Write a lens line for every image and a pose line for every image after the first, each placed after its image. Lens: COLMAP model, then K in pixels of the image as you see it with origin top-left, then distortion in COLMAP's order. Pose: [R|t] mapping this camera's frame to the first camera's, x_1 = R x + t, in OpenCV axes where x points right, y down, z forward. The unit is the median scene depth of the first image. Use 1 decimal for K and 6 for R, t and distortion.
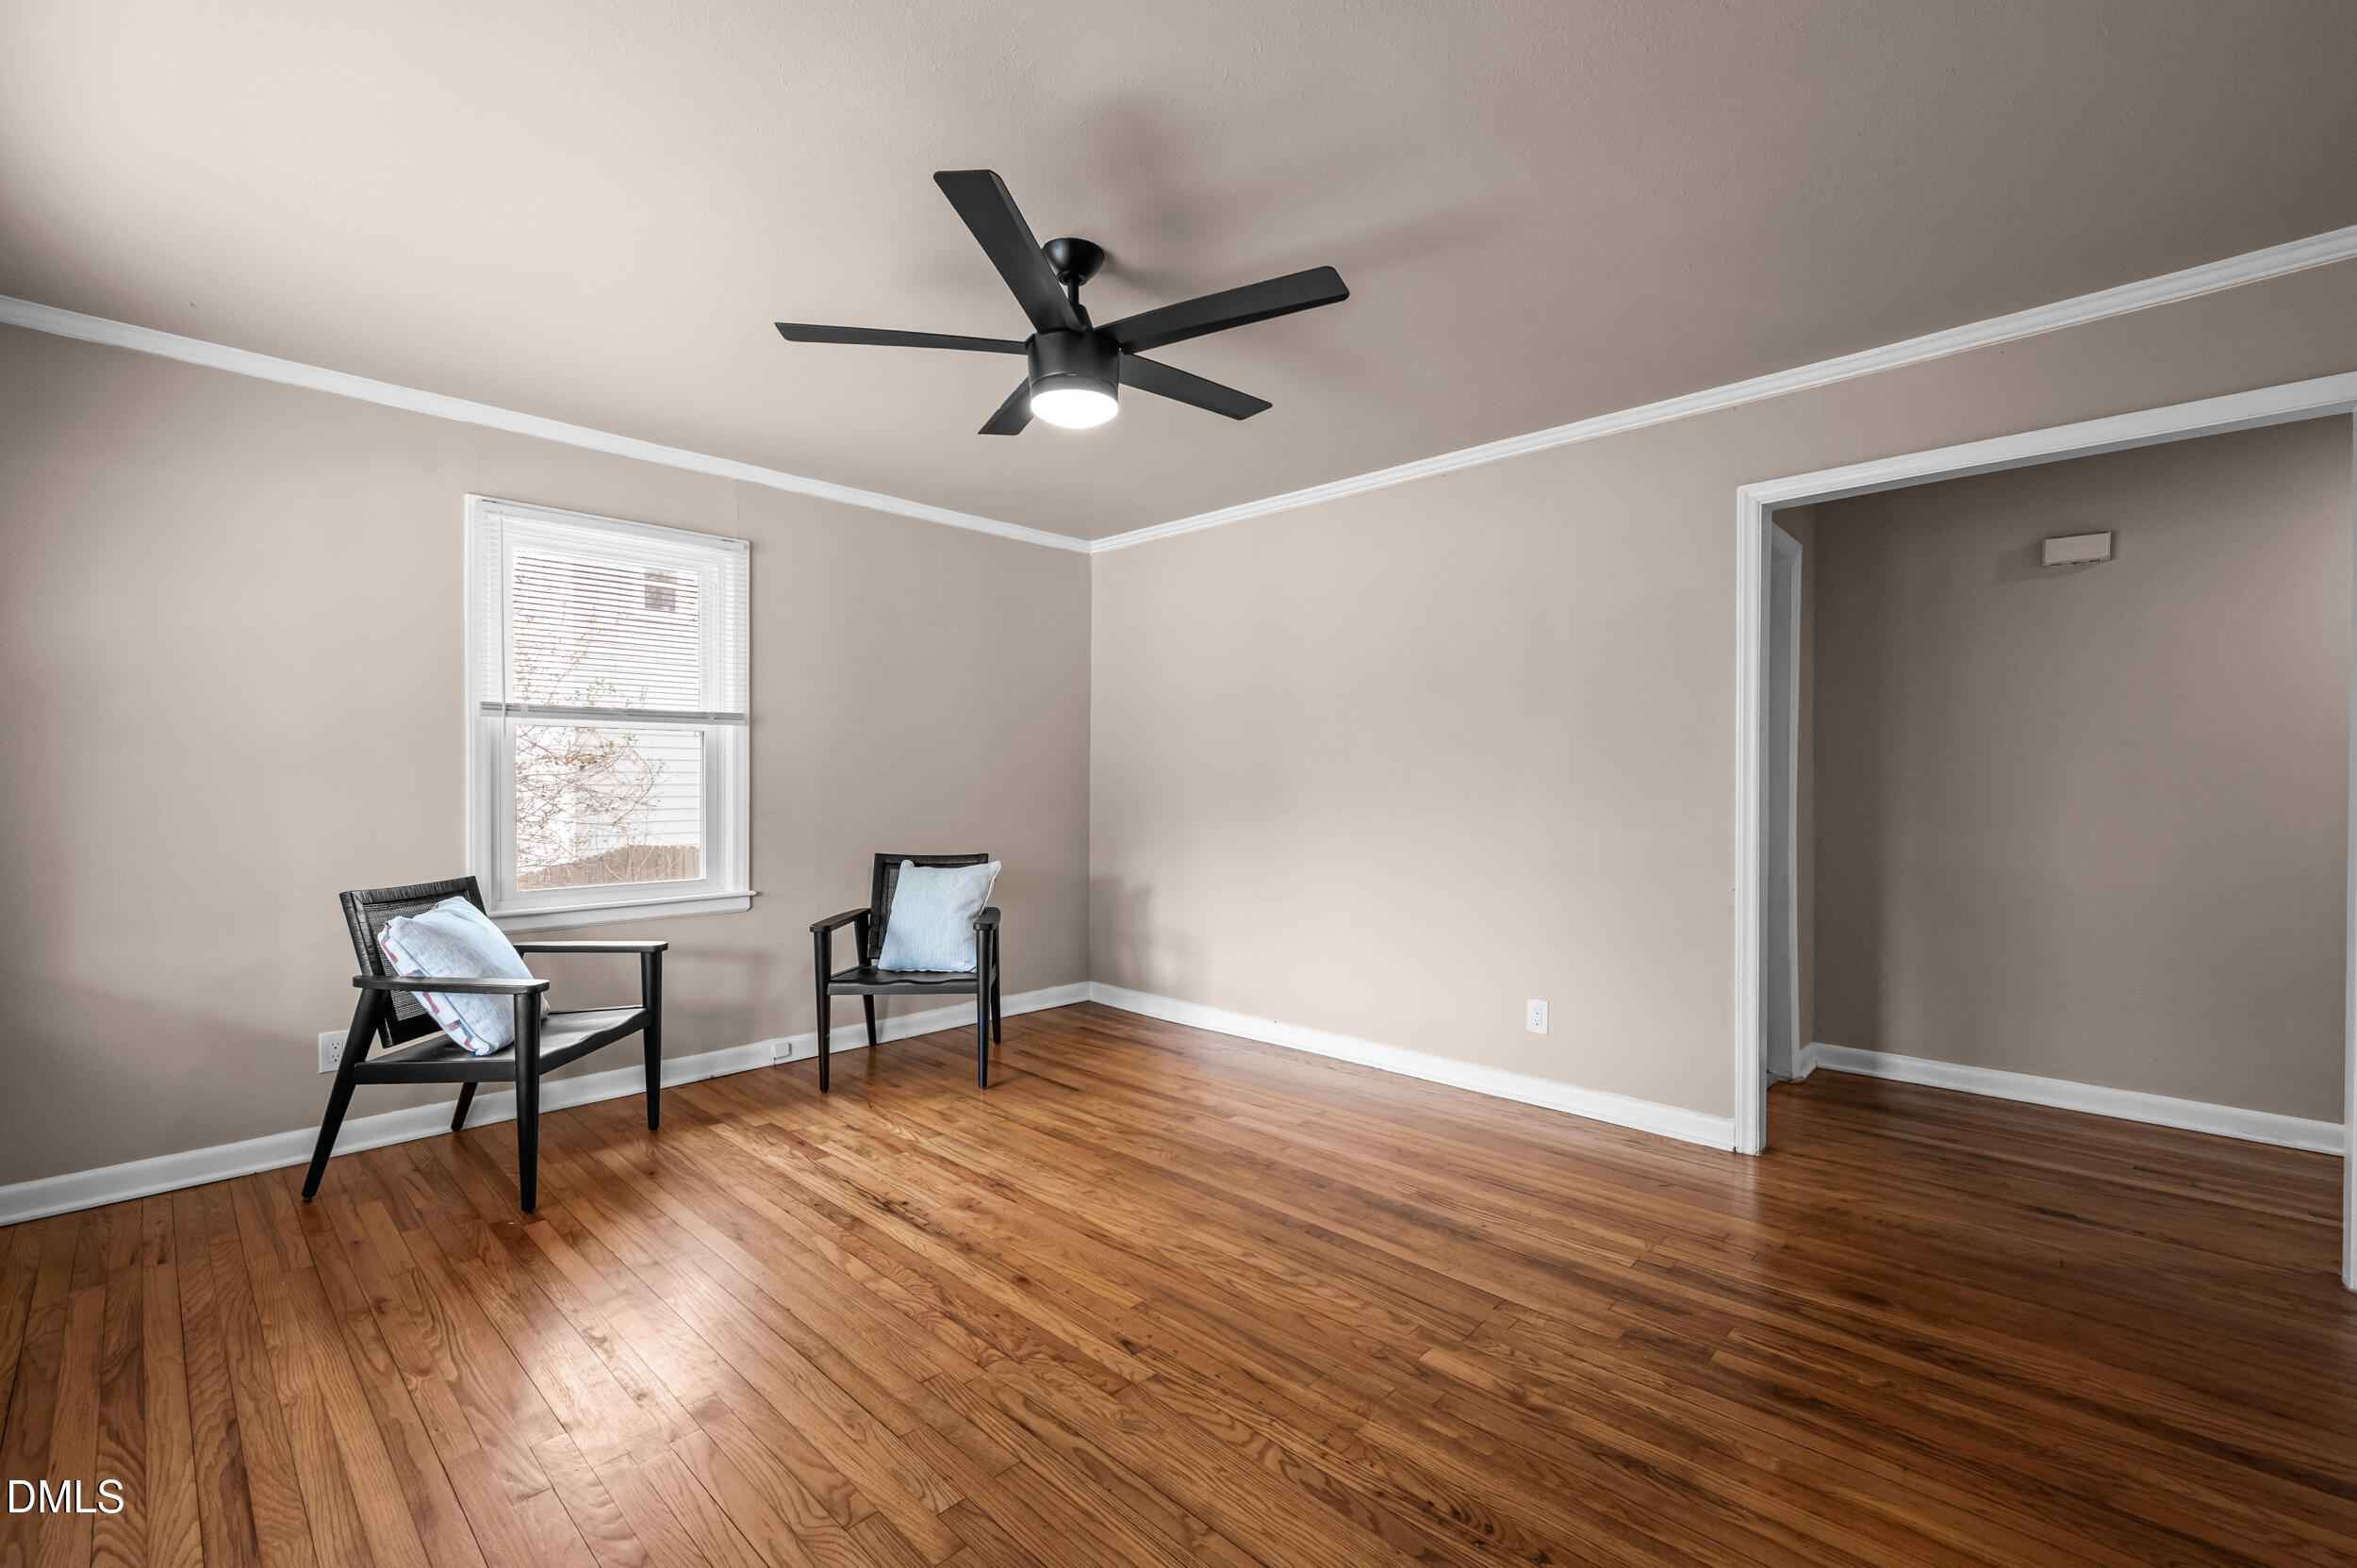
lens RADIAL K [[1003.2, 0, 1175.8], [0, 1003.2, 802.2], [0, 0, 1]] dist [0.002097, 0.000134]
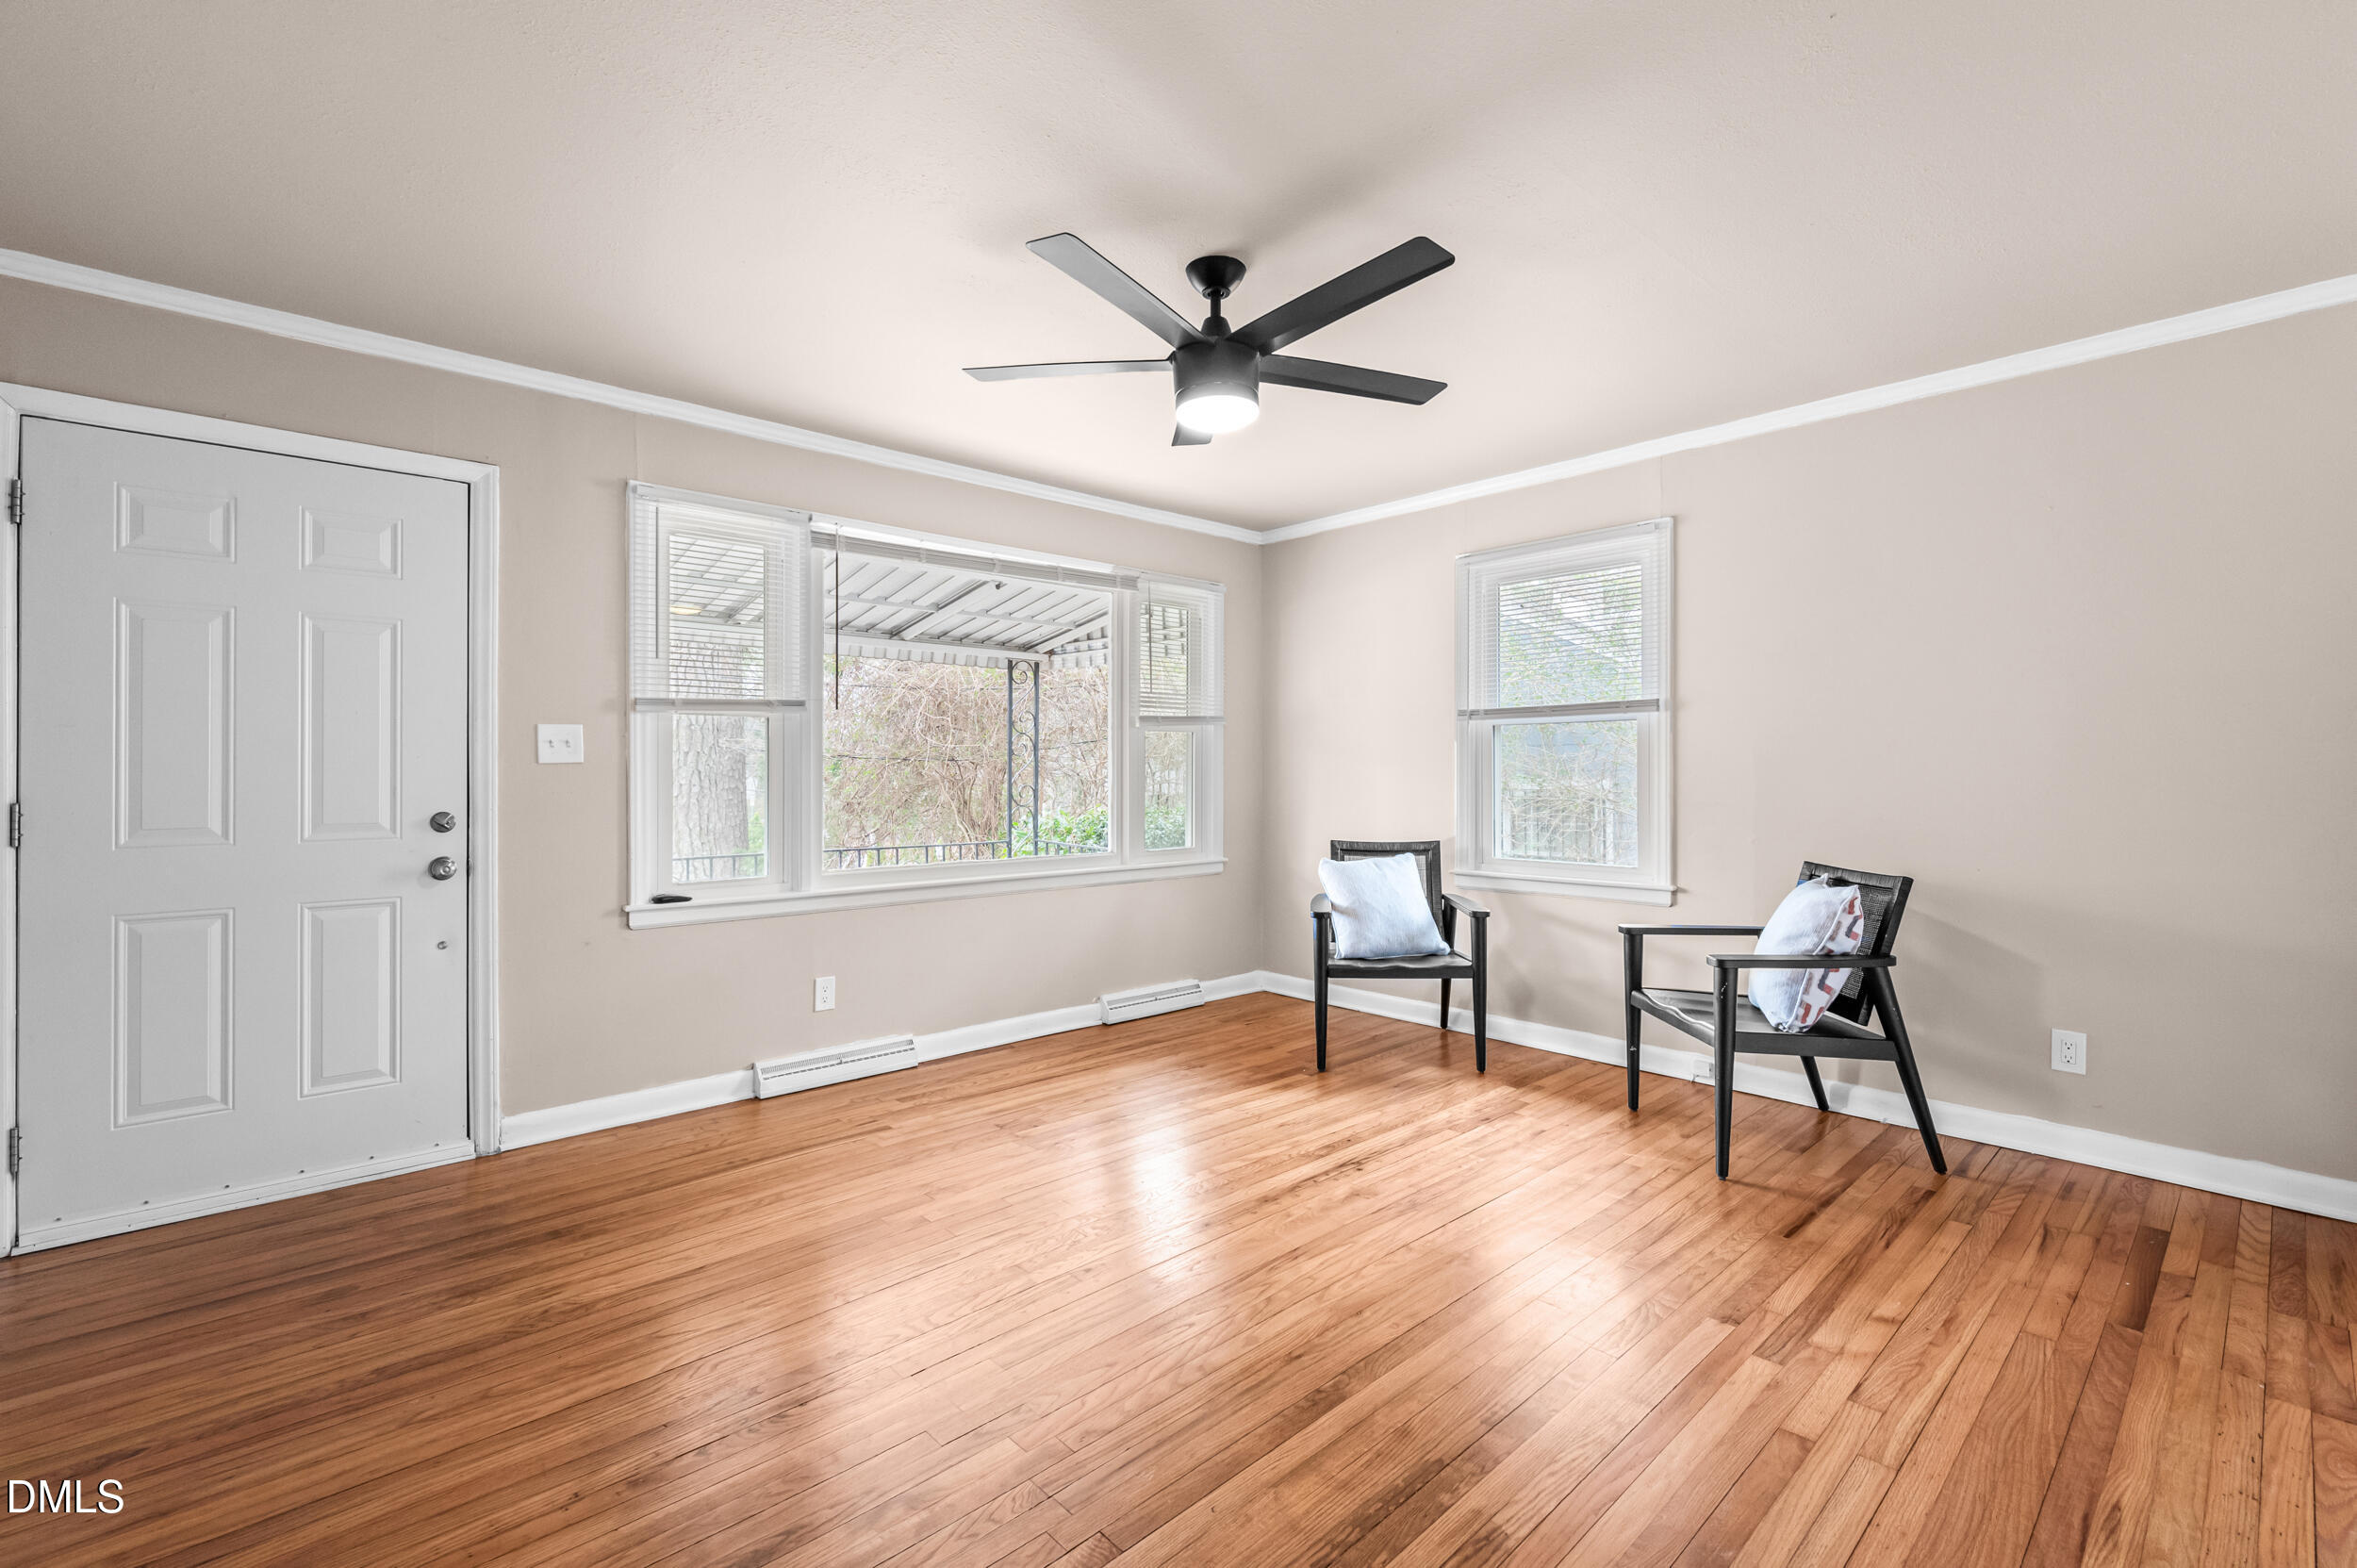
lens RADIAL K [[1021.4, 0, 1187.0], [0, 1021.4, 769.4], [0, 0, 1]] dist [0.001540, -0.000044]
pose [[-0.058372, -0.002280, -0.998292, 0.775912], [-0.017933, 0.999838, -0.001235, -0.016233], [0.998134, 0.017831, -0.058404, 0.832093]]
